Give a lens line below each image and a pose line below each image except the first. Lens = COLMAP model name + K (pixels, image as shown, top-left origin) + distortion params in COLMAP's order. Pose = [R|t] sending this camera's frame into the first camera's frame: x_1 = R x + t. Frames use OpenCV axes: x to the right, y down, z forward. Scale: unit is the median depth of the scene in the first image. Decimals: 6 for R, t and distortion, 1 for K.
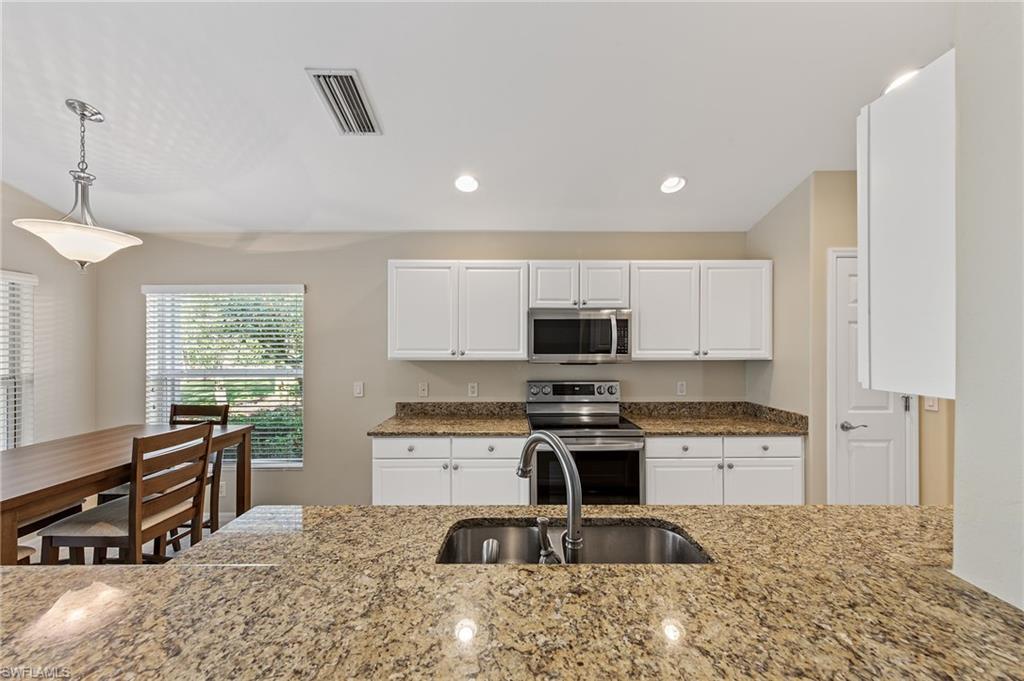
lens RADIAL K [[378.2, 0, 512.4], [0, 378.2, 343.3], [0, 0, 1]] dist [0.006387, -0.000078]
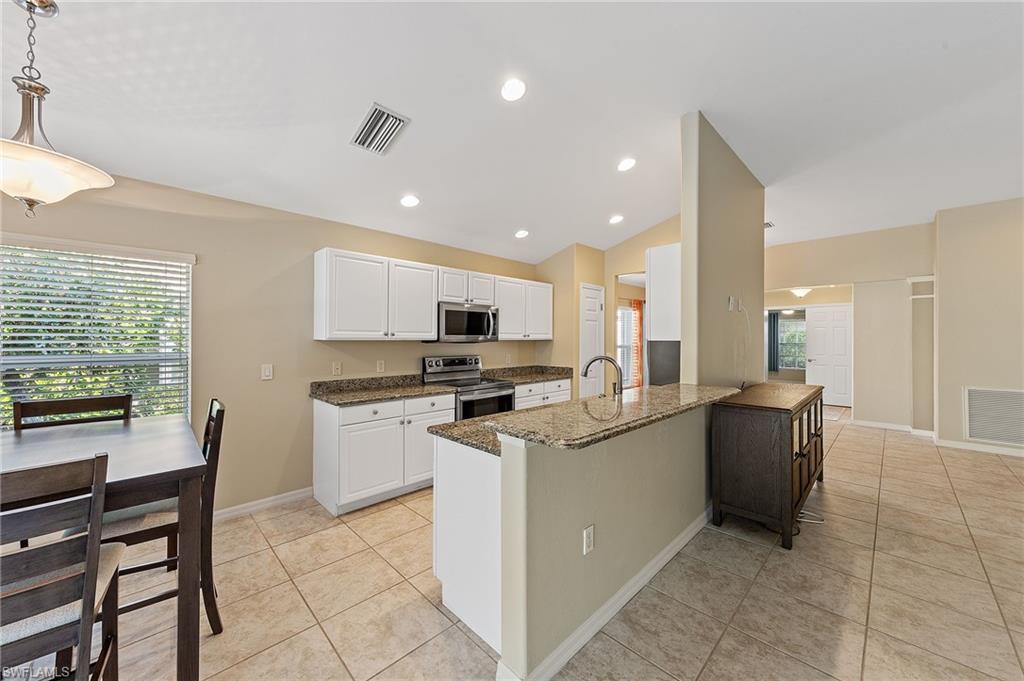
lens RADIAL K [[375.8, 0, 512.8], [0, 375.8, 336.4], [0, 0, 1]] dist [0.007927, -0.000433]
pose [[0.712761, 0.005898, 0.701382, -0.733602], [-0.003797, 0.999982, -0.004551, 0.038511], [-0.701397, 0.000580, 0.712771, -0.144559]]
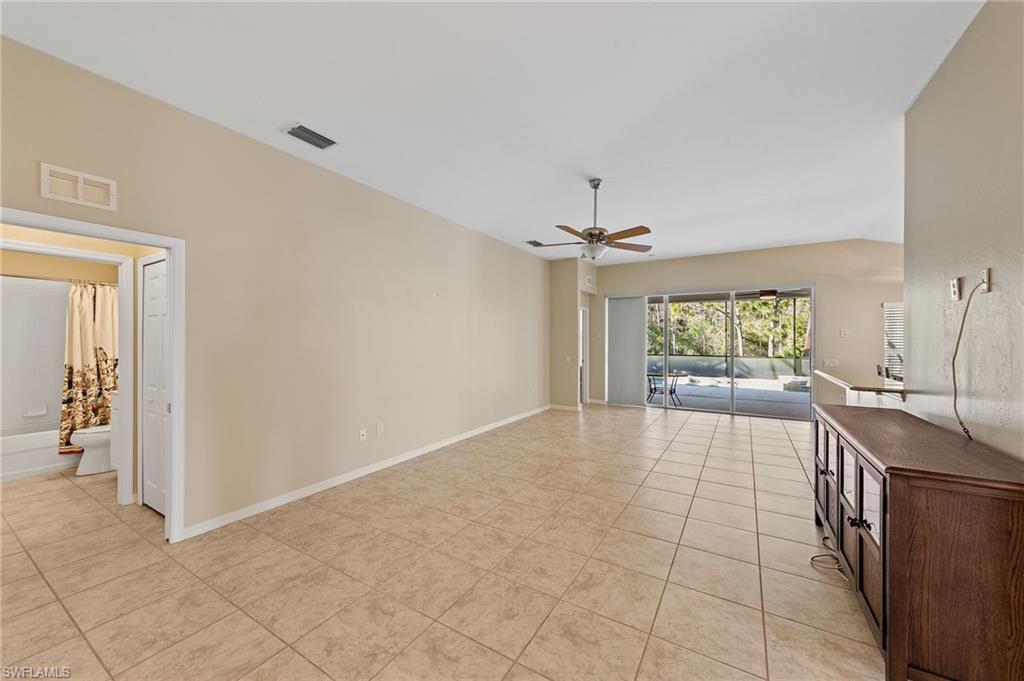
lens RADIAL K [[377.4, 0, 512.0], [0, 377.4, 340.5], [0, 0, 1]] dist [0.008620, -0.000064]
pose [[-0.528246, 0.003970, -0.849082, 1.704267], [0.002833, 0.999992, 0.002913, 0.024042], [0.849086, -0.000866, -0.528253, -0.125548]]
